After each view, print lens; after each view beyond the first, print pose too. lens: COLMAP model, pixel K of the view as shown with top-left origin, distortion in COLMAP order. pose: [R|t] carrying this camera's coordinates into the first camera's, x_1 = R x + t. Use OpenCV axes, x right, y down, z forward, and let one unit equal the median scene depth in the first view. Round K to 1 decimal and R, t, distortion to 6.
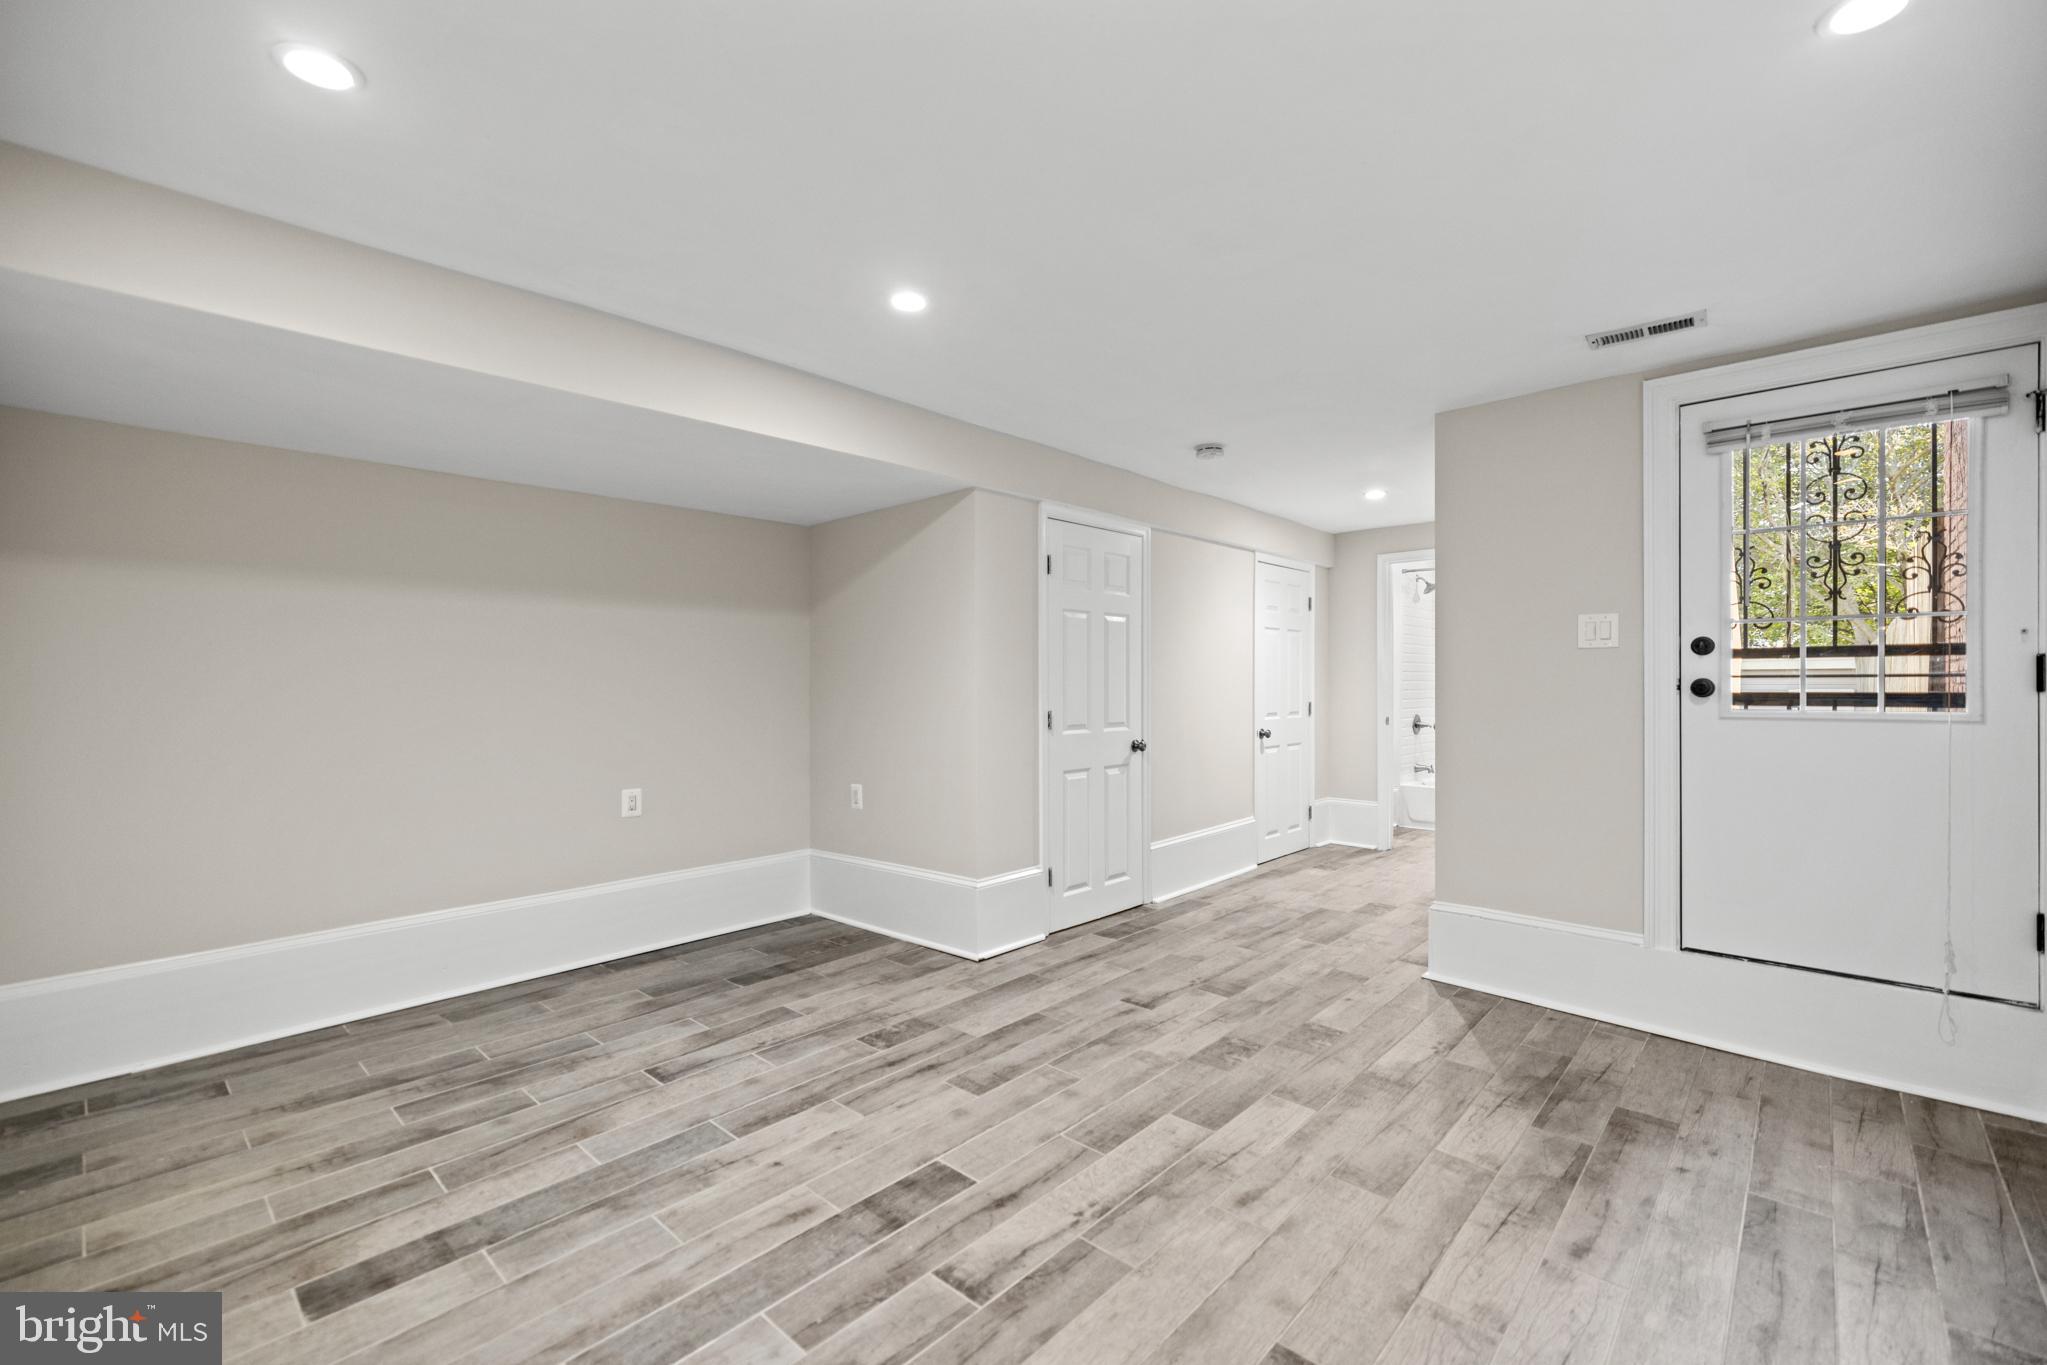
lens RADIAL K [[869.8, 0, 1006.4], [0, 869.8, 691.8], [0, 0, 1]] dist [0.004172, -0.000815]
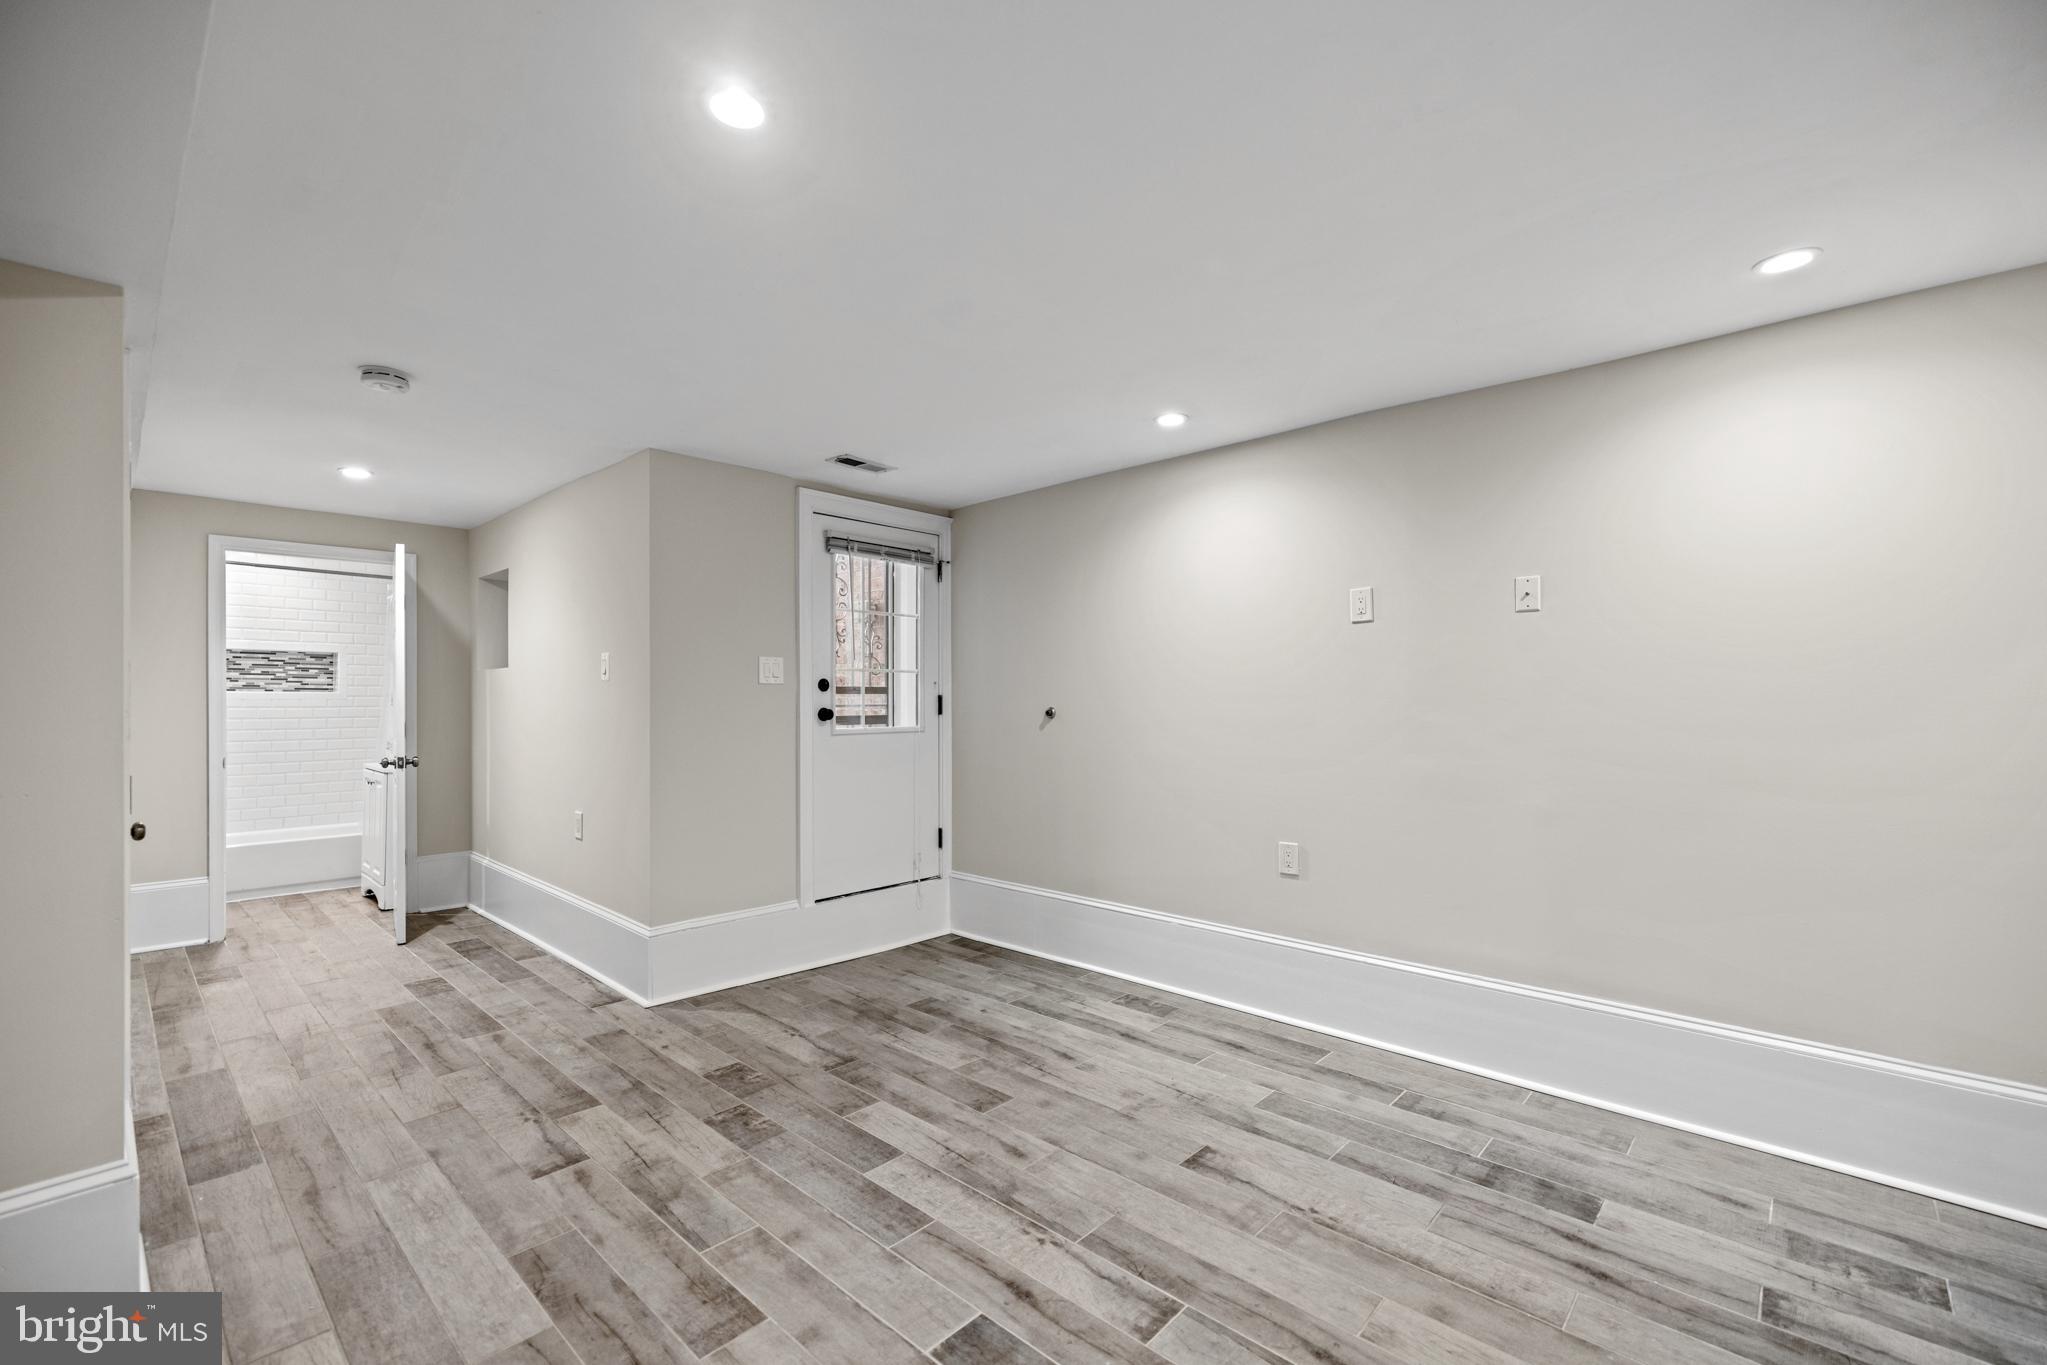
lens RADIAL K [[869.8, 0, 1020.8], [0, 869.8, 688.2], [0, 0, 1]] dist [0.004172, -0.000815]
pose [[-0.007102, 0.017033, 0.999830, -0.736231], [0.012509, 0.999778, -0.016943, -0.021653], [-0.999897, 0.012387, -0.007313, 0.799421]]
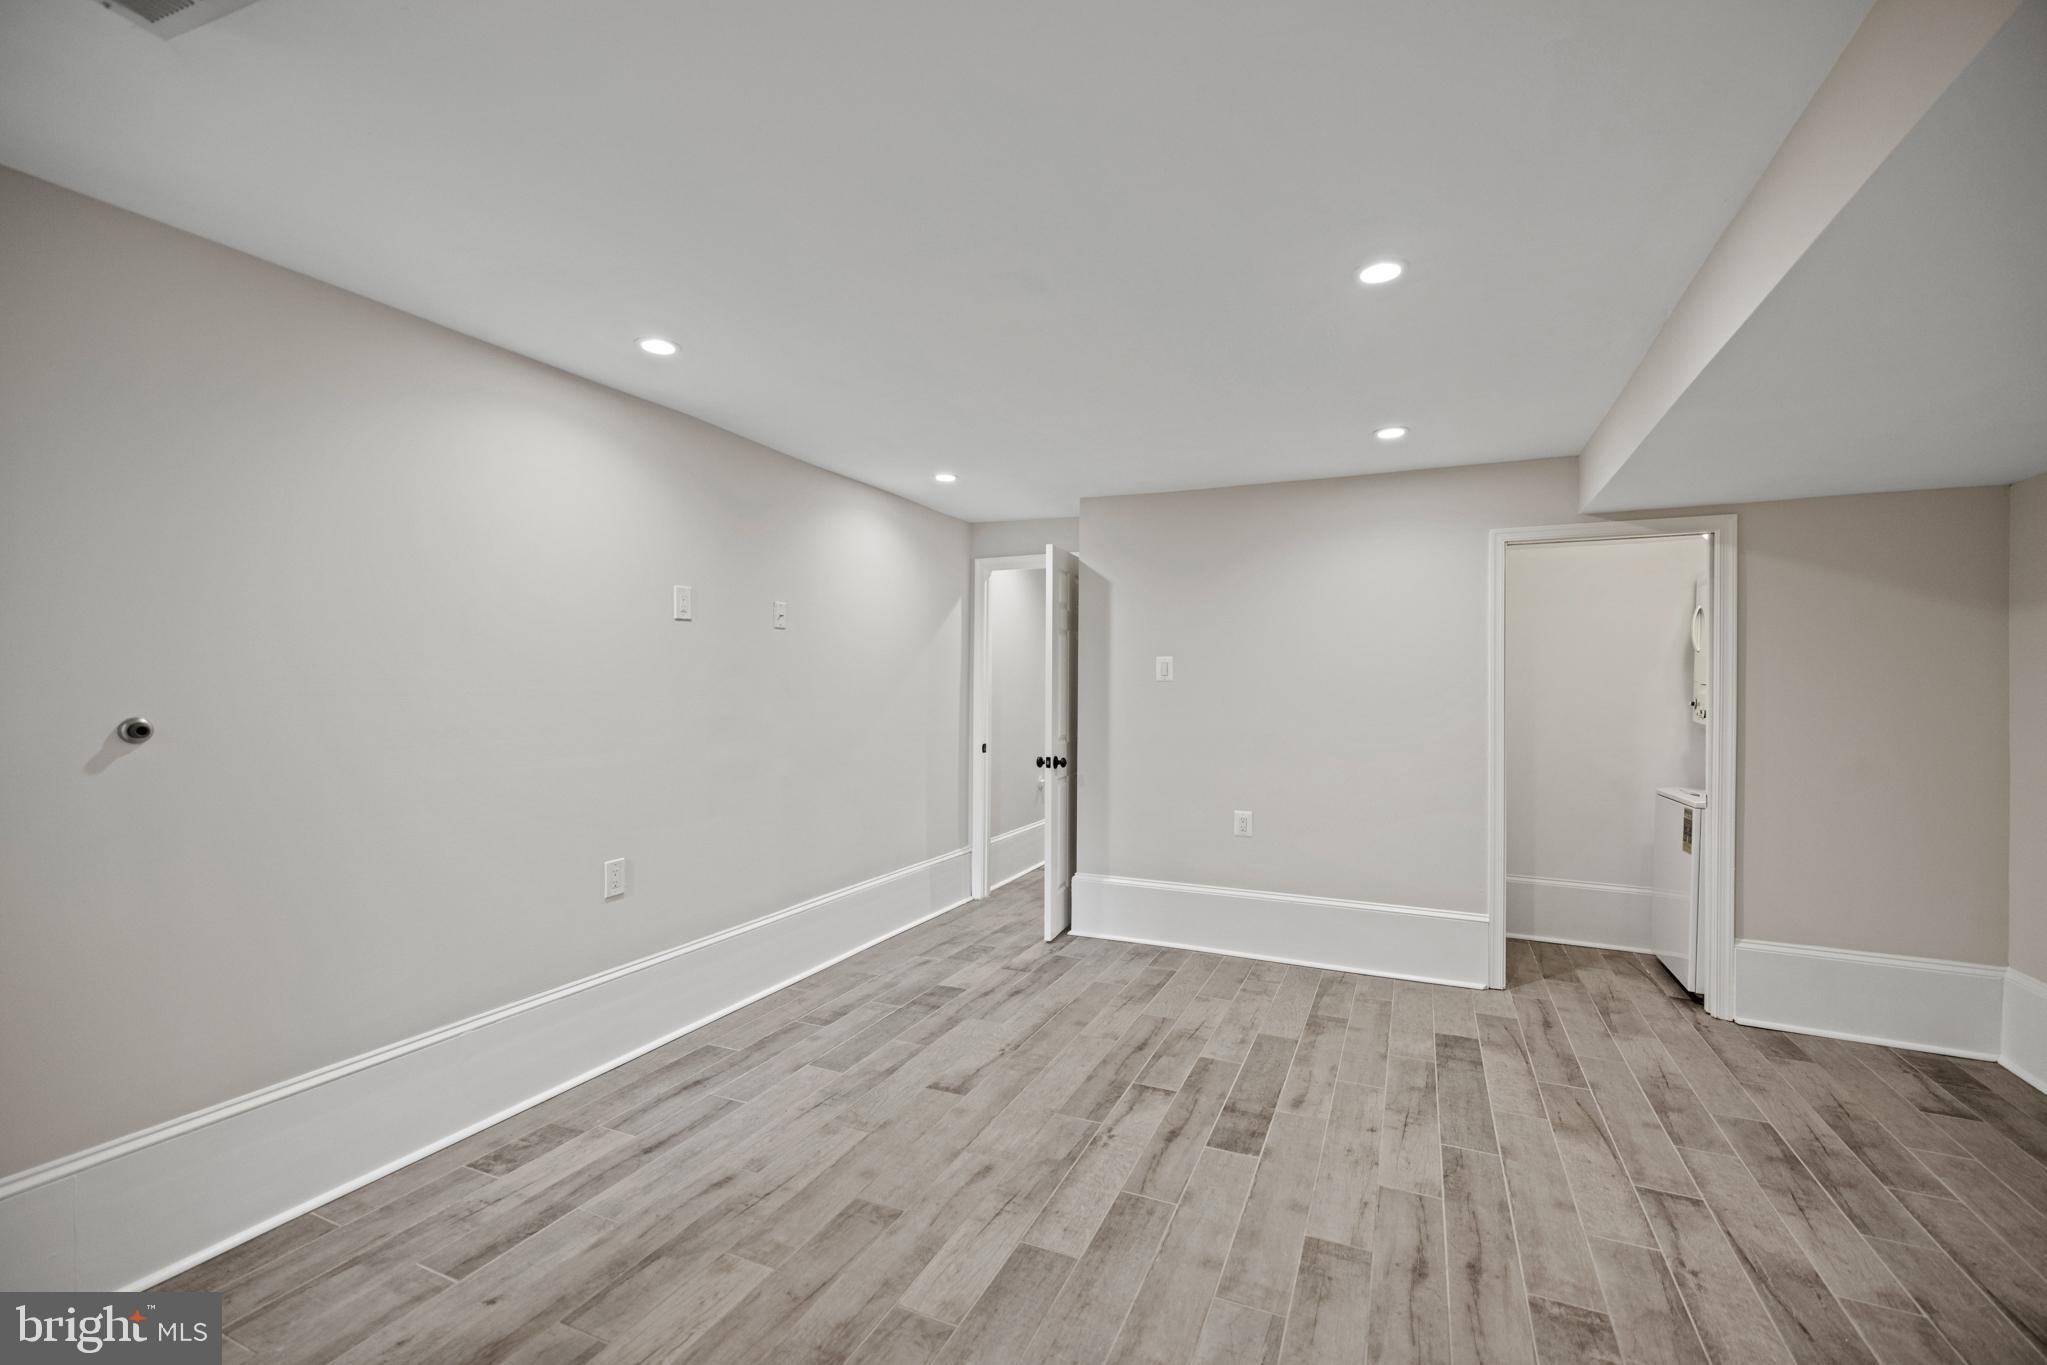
lens RADIAL K [[869.8, 0, 1024.4], [0, 869.8, 679.5], [0, 0, 1]] dist [0.004172, -0.000815]
pose [[-0.945594, -0.005794, -0.325297, 0.483036], [-0.007172, 0.999970, 0.003037, -0.052838], [0.325270, 0.005205, -0.945607, 1.681534]]
